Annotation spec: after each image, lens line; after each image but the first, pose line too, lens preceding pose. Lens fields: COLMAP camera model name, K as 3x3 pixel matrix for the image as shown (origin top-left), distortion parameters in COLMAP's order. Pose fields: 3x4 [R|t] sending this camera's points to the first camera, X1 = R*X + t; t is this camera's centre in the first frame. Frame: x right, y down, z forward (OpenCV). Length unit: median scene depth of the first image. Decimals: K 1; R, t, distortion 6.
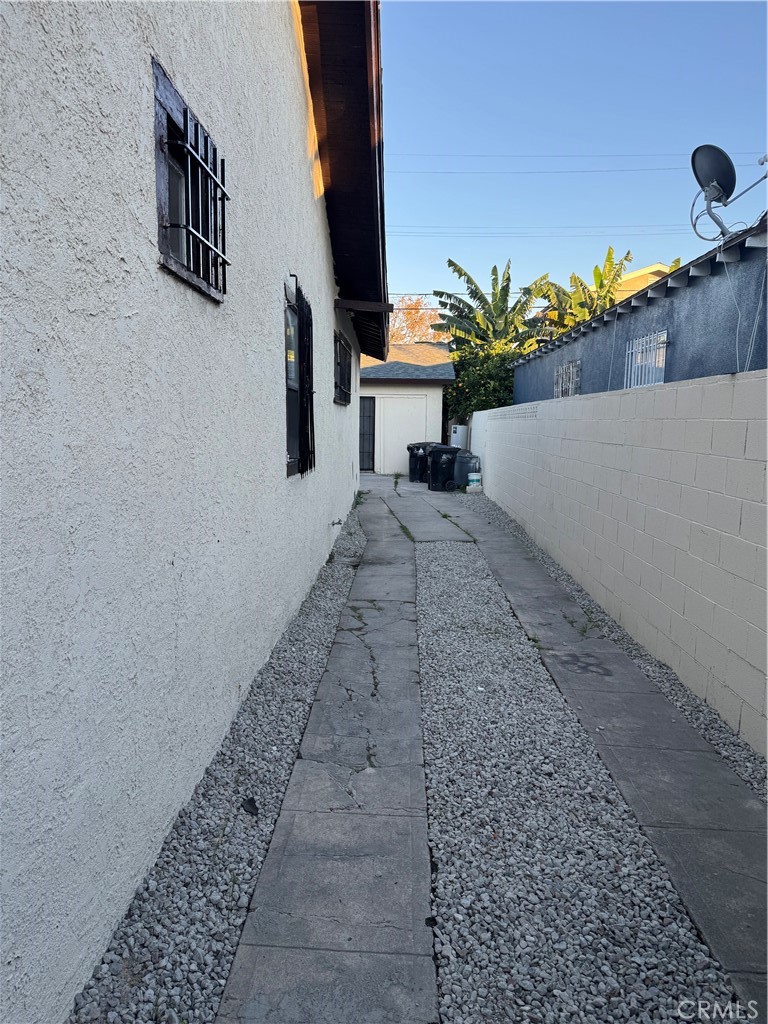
lens RADIAL K [[722.5, 0, 373.6], [0, 722.5, 518.0], [0, 0, 1]] dist [0.087483, -0.083473]
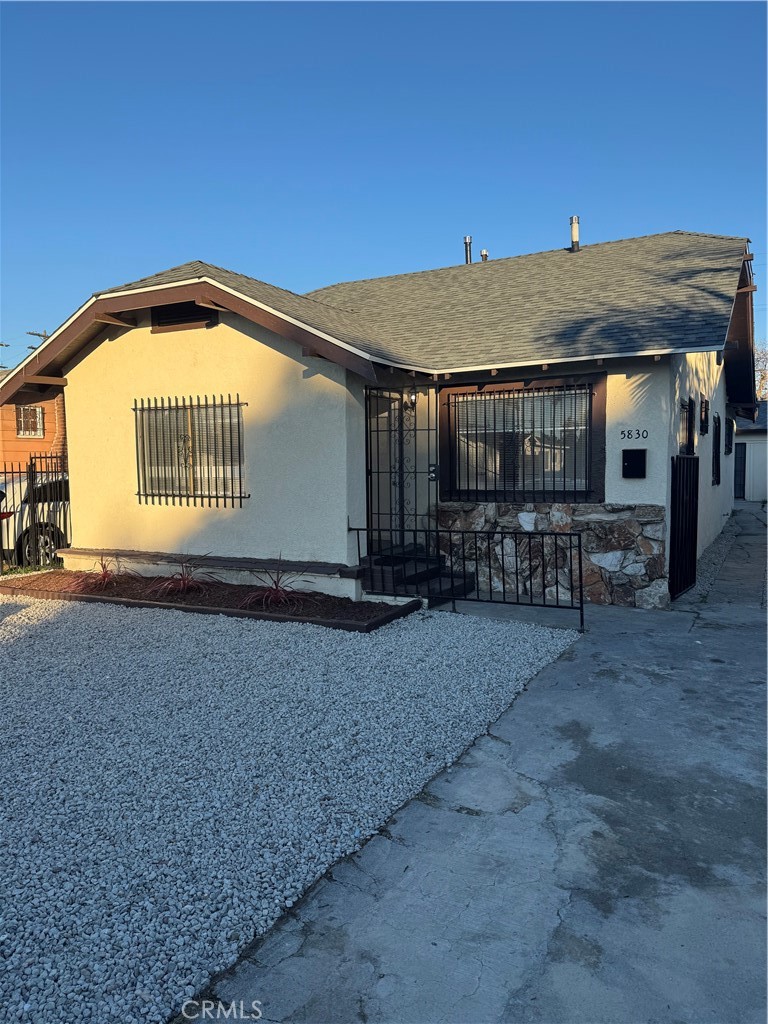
lens RADIAL K [[722.5, 0, 382.0], [0, 722.5, 508.5], [0, 0, 1]] dist [0.087483, -0.083473]
pose [[0.898482, 0.009681, -0.438904, -0.005040], [-0.040150, 0.997379, -0.060193, 0.050933], [0.437171, 0.071704, 0.896516, -0.416904]]
